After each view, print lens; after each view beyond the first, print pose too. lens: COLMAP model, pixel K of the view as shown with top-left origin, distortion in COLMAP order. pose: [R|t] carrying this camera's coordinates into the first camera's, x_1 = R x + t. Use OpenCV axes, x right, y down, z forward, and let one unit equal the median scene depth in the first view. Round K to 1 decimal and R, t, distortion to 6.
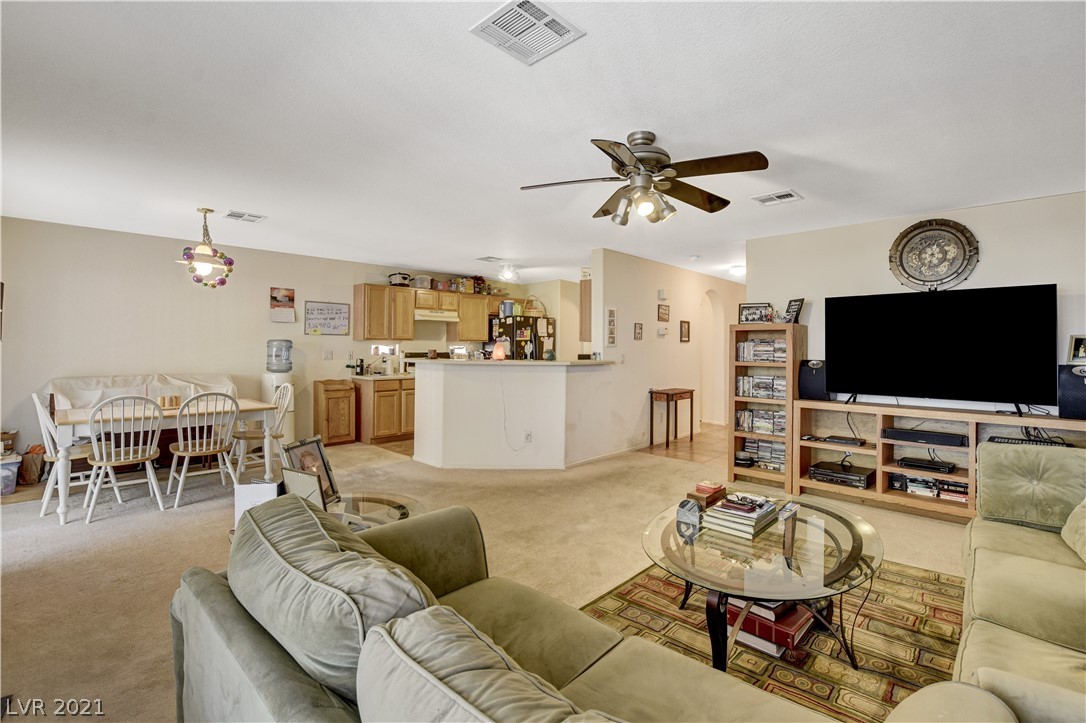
lens RADIAL K [[480.1, 0, 549.4], [0, 480.1, 351.5], [0, 0, 1]] dist [-0.012698, -0.000015]
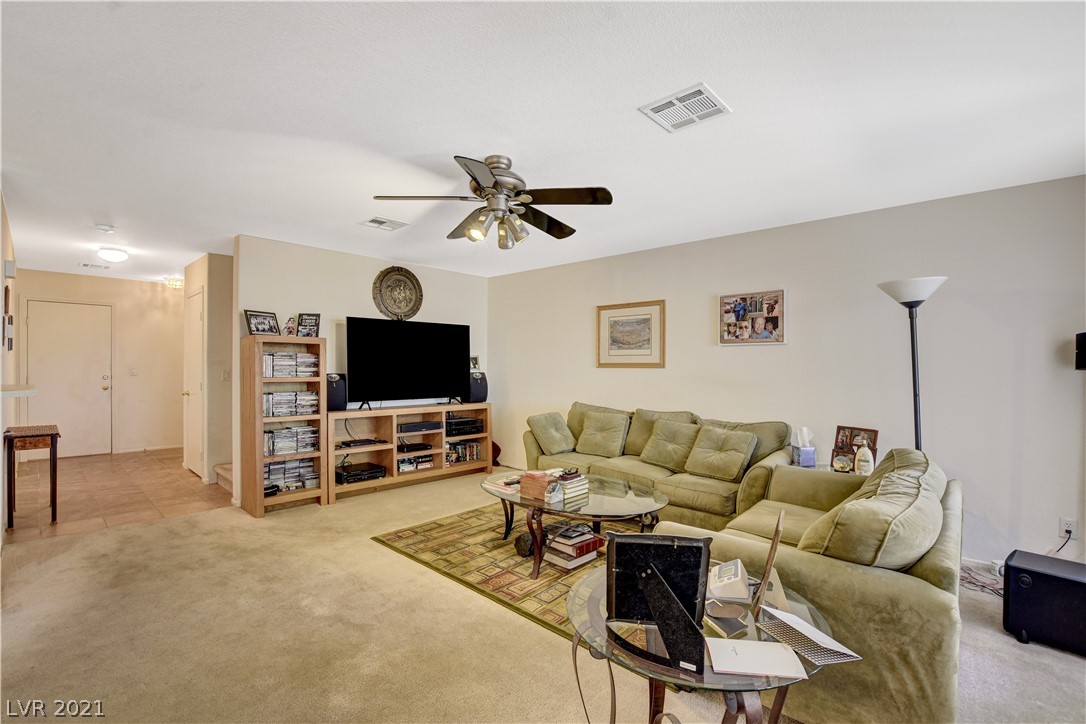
lens RADIAL K [[480.1, 0, 548.9], [0, 480.1, 366.9], [0, 0, 1]] dist [-0.012698, -0.000015]
pose [[0.009493, -0.012709, 0.999874, -0.543471], [-0.002170, 0.999917, 0.012730, -0.012522], [-0.999953, -0.002290, 0.009465, 0.546043]]
